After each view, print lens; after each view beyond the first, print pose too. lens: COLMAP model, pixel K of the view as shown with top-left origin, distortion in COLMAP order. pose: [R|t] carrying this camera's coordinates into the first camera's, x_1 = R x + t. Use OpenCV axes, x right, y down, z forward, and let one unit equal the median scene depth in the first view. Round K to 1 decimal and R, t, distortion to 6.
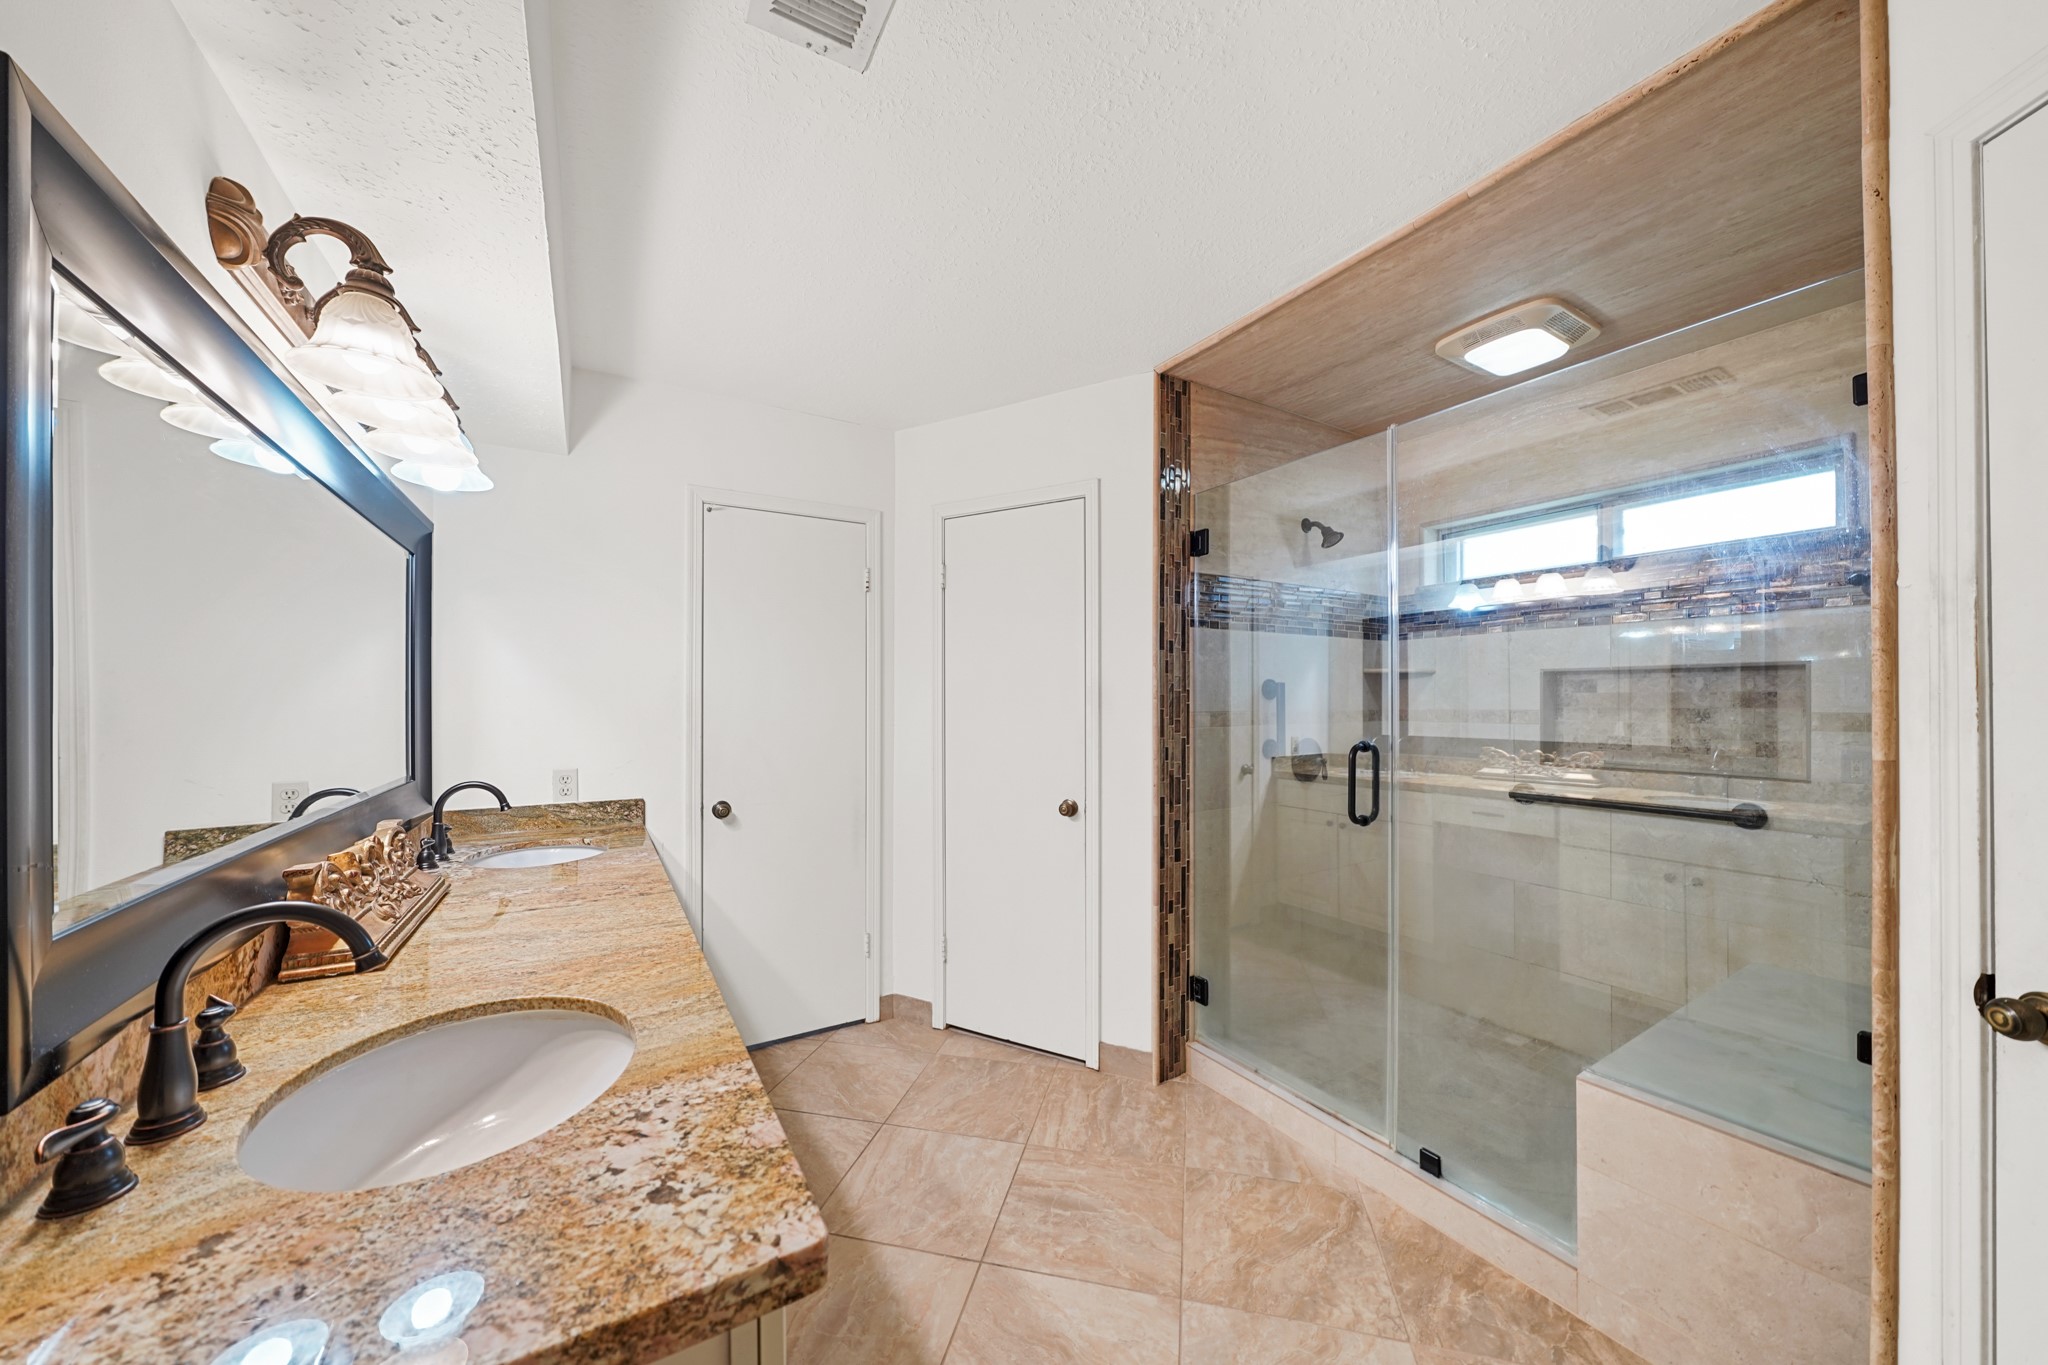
lens RADIAL K [[698.8, 0, 1026.1], [0, 698.8, 693.5], [0, 0, 1]] dist [-0.007284, -0.000006]
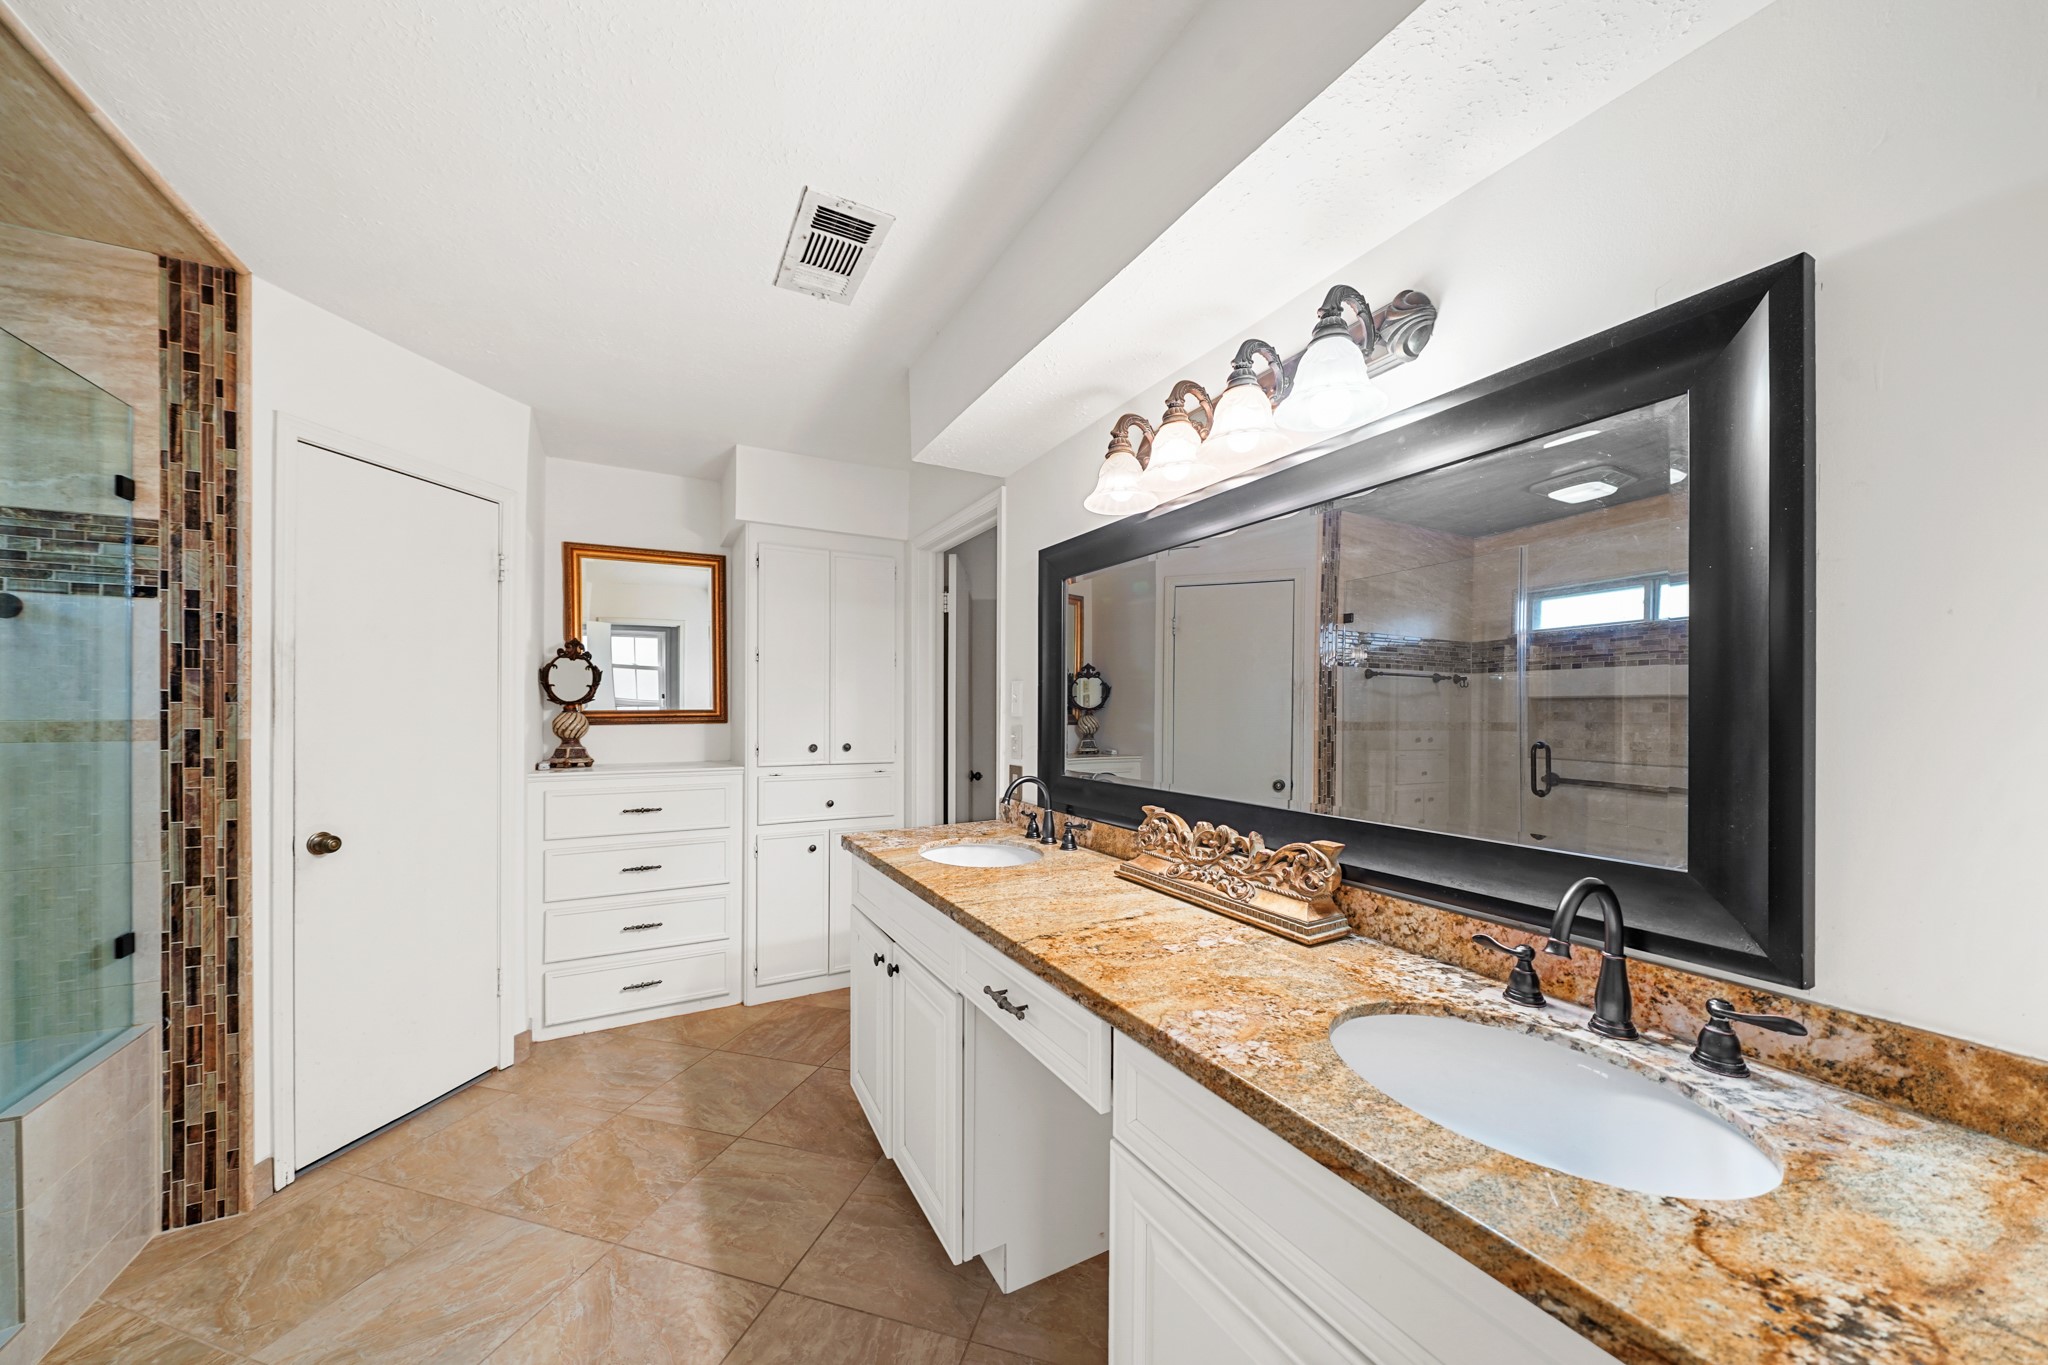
lens RADIAL K [[698.8, 0, 1018.8], [0, 698.8, 699.5], [0, 0, 1]] dist [-0.007284, -0.000006]
pose [[-0.999425, -0.000018, 0.033921, -0.590065], [-0.000346, 0.999953, -0.009664, 0.009331], [-0.033919, -0.009671, -0.999378, 2.011820]]
